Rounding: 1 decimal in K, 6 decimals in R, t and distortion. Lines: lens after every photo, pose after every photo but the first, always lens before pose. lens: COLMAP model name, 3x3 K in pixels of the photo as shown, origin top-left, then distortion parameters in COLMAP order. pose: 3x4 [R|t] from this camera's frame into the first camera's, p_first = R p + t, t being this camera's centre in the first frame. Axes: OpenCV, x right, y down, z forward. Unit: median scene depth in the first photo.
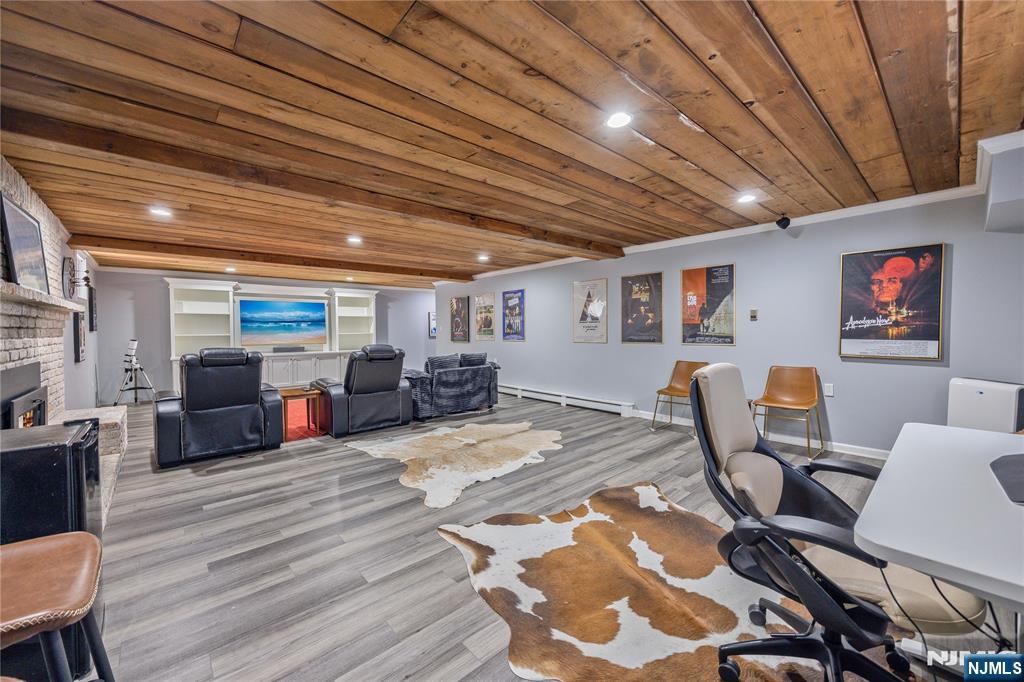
lens RADIAL K [[394.8, 0, 506.5], [0, 394.8, 338.7], [0, 0, 1]] dist [-0.002021, -0.000264]
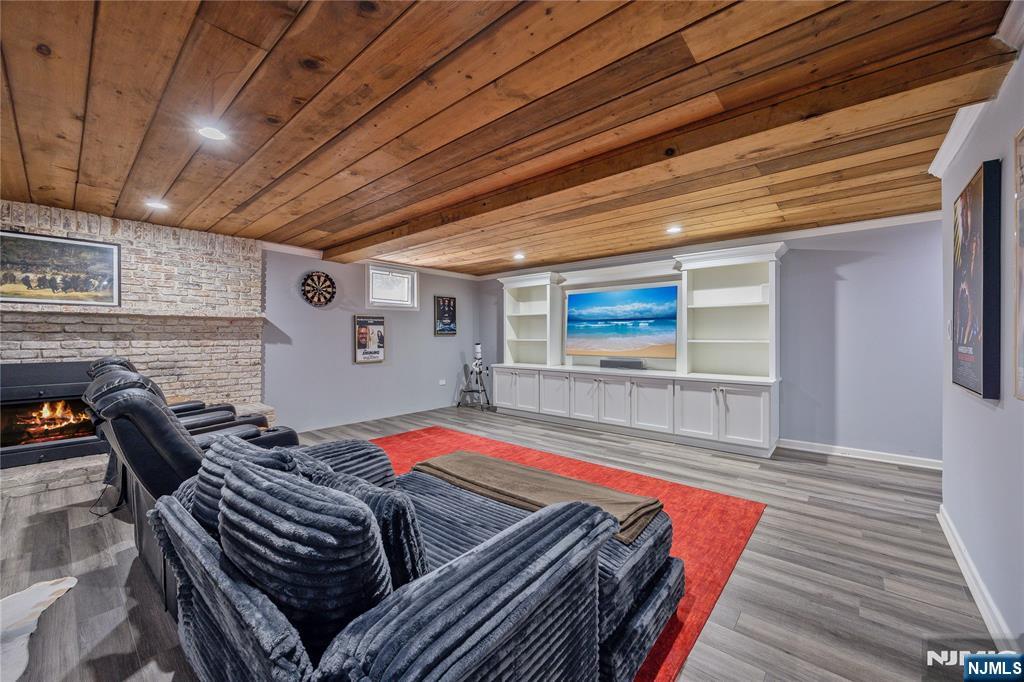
lens RADIAL K [[394.8, 0, 506.5], [0, 394.8, 338.7], [0, 0, 1]] dist [-0.002021, -0.000264]
pose [[0.133601, 0.013395, -0.990945, 0.157671], [-0.024364, 0.999651, 0.010228, -0.045809], [0.990736, 0.022777, 0.133880, 1.932446]]
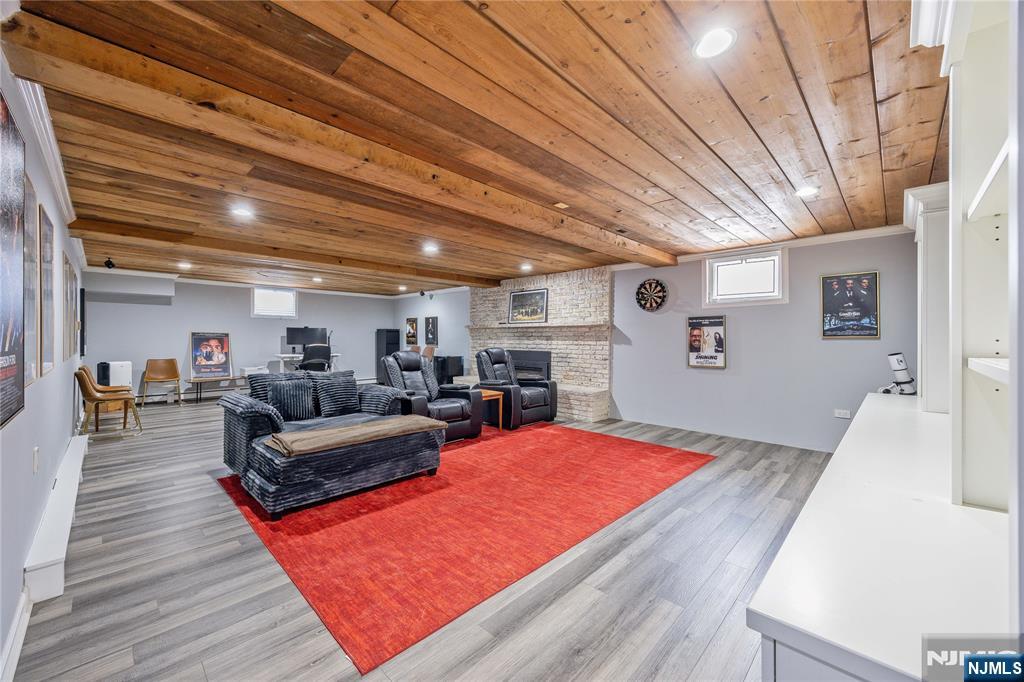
lens RADIAL K [[394.8, 0, 506.5], [0, 394.8, 338.7], [0, 0, 1]] dist [-0.002021, -0.000264]
pose [[-0.997270, 0.004317, -0.073720, -0.716731], [0.002355, 0.999641, 0.026678, -0.067263], [0.073809, 0.026432, -0.996922, 3.019951]]
